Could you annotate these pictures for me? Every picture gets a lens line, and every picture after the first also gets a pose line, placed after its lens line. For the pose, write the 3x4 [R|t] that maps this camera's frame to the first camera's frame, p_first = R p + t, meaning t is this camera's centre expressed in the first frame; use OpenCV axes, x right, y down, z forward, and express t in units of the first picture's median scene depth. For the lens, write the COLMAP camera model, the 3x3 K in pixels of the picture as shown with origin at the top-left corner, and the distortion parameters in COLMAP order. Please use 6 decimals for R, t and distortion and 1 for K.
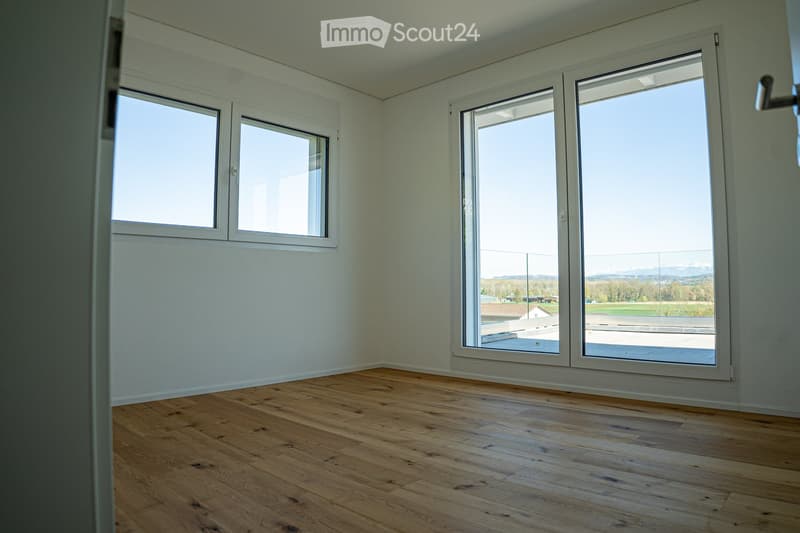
lens RADIAL K [[520.4, 0, 418.5], [0, 520.4, 264.0], [0, 0, 1]] dist [-0.064255, -0.002980]
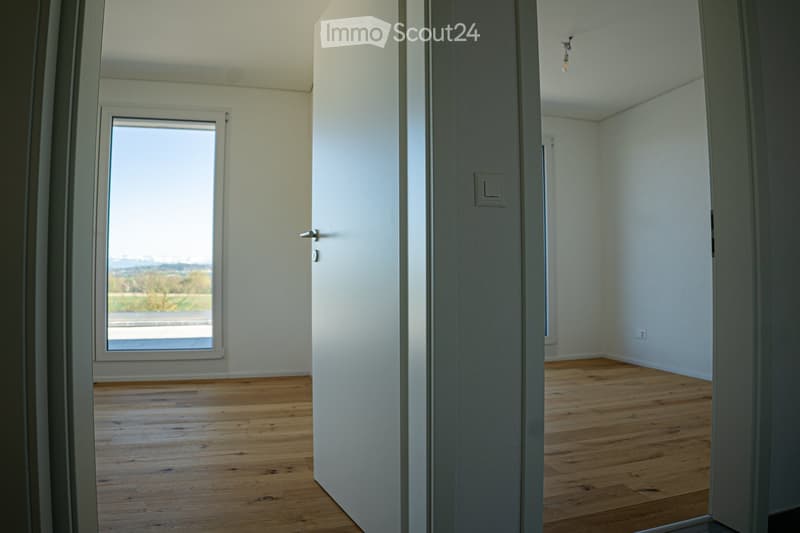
lens RADIAL K [[520.4, 0, 401.3], [0, 520.4, 266.6], [0, 0, 1]] dist [-0.064255, -0.002980]
pose [[0.545884, 0.031334, 0.837275, -0.351807], [-0.050449, 0.998717, -0.004484, -0.051561], [-0.836341, -0.039792, 0.546764, -0.228179]]
